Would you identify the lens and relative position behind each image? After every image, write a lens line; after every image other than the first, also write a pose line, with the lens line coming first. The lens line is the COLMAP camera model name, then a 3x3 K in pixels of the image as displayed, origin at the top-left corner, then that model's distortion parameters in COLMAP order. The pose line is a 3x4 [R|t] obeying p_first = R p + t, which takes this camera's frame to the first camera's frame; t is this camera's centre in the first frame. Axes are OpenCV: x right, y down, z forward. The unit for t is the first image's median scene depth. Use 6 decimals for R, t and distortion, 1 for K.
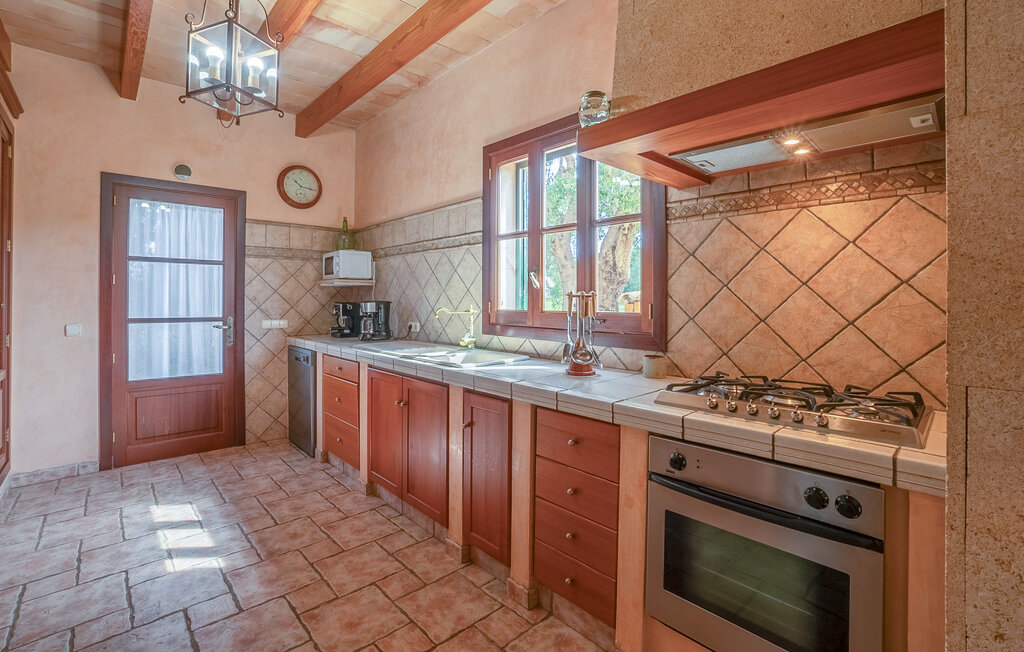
lens RADIAL K [[452.7, 0, 488.6], [0, 452.7, 305.6], [0, 0, 1]] dist [-0.011250, 0.000338]
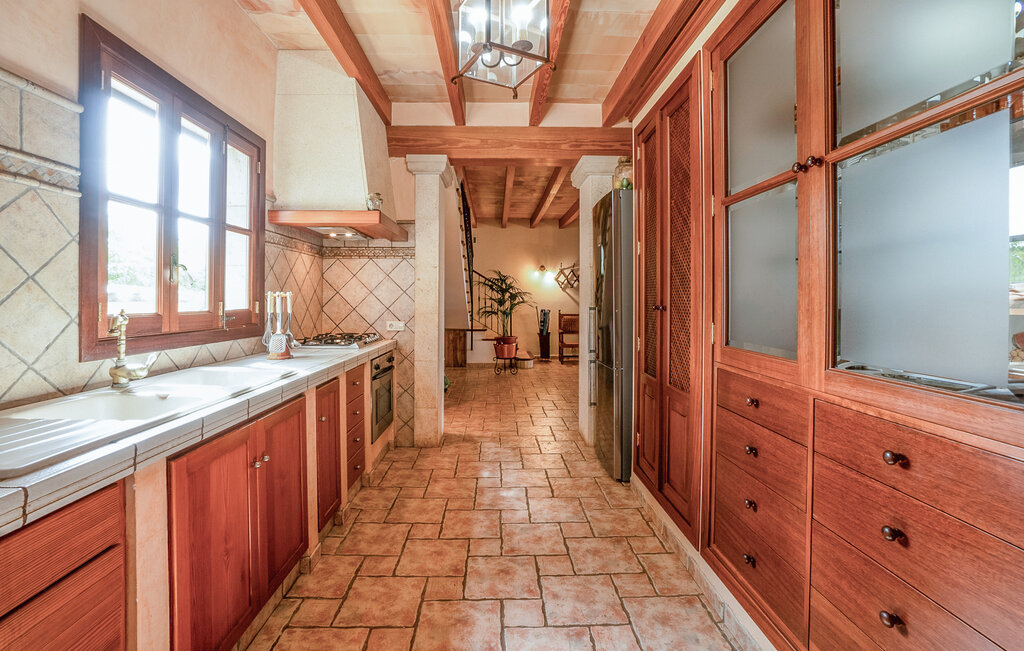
lens RADIAL K [[452.7, 0, 505.7], [0, 452.7, 297.8], [0, 0, 1]] dist [-0.011250, 0.000338]
pose [[-0.763760, -0.009520, 0.645430, -1.134298], [-0.003187, 0.999935, 0.010977, -0.032641], [-0.645493, 0.006327, -0.763740, 1.652672]]
